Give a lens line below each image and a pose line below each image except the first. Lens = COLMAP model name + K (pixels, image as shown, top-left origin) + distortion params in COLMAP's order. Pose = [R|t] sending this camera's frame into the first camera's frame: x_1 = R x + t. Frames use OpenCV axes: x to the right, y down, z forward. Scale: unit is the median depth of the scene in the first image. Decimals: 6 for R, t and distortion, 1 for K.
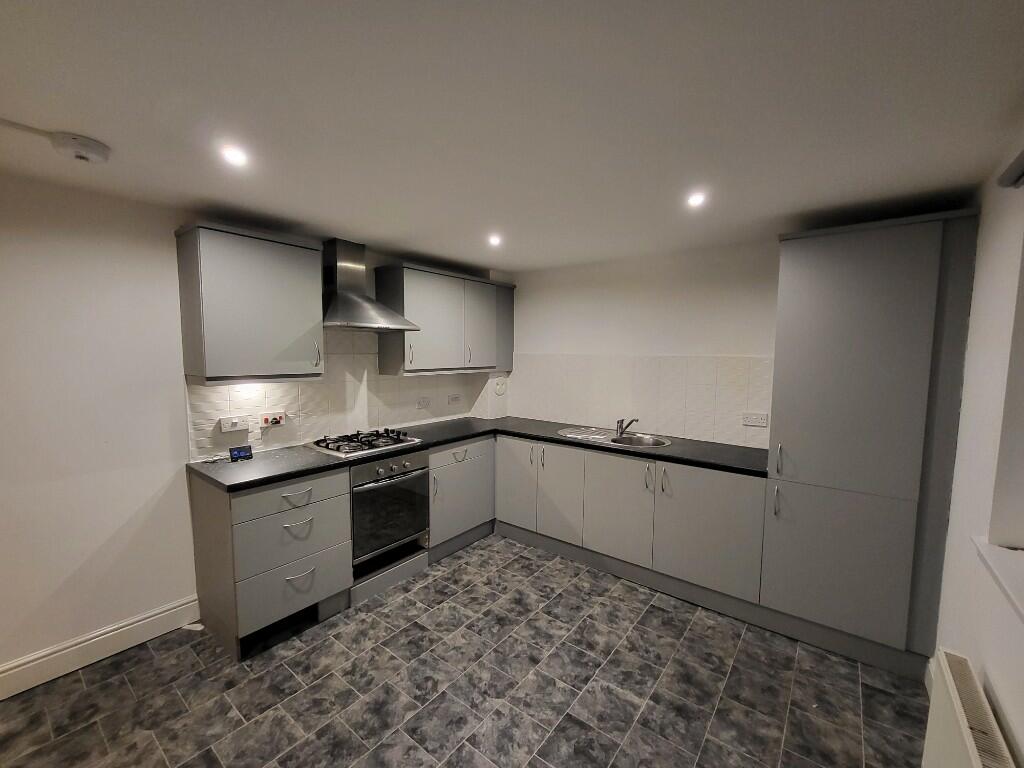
lens RADIAL K [[418.2, 0, 531.2], [0, 418.2, 271.0], [0, 0, 1]] dist [-0.000838, -0.001287]
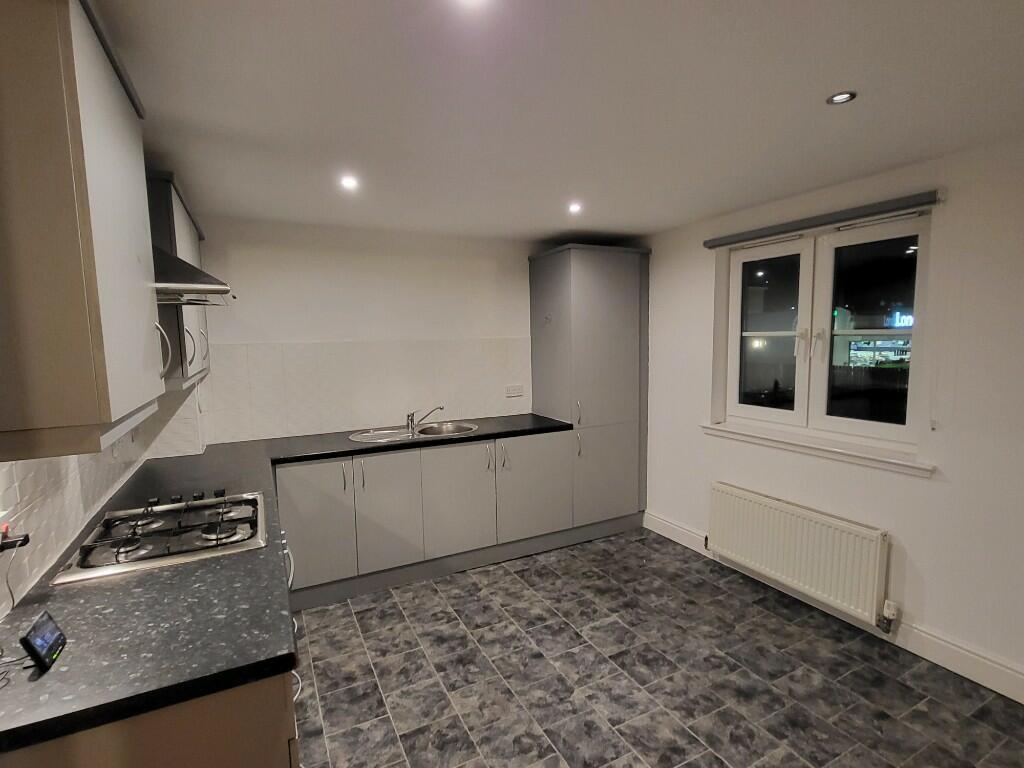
lens RADIAL K [[501.3, 0, 514.9], [0, 501.3, 387.9], [0, 0, 1]] dist [0.001107, -0.000177]
pose [[0.443405, -0.112223, 0.889268, -0.766352], [-0.145881, 0.969867, 0.195133, 0.095267], [-0.884370, -0.216250, 0.413673, 0.556567]]
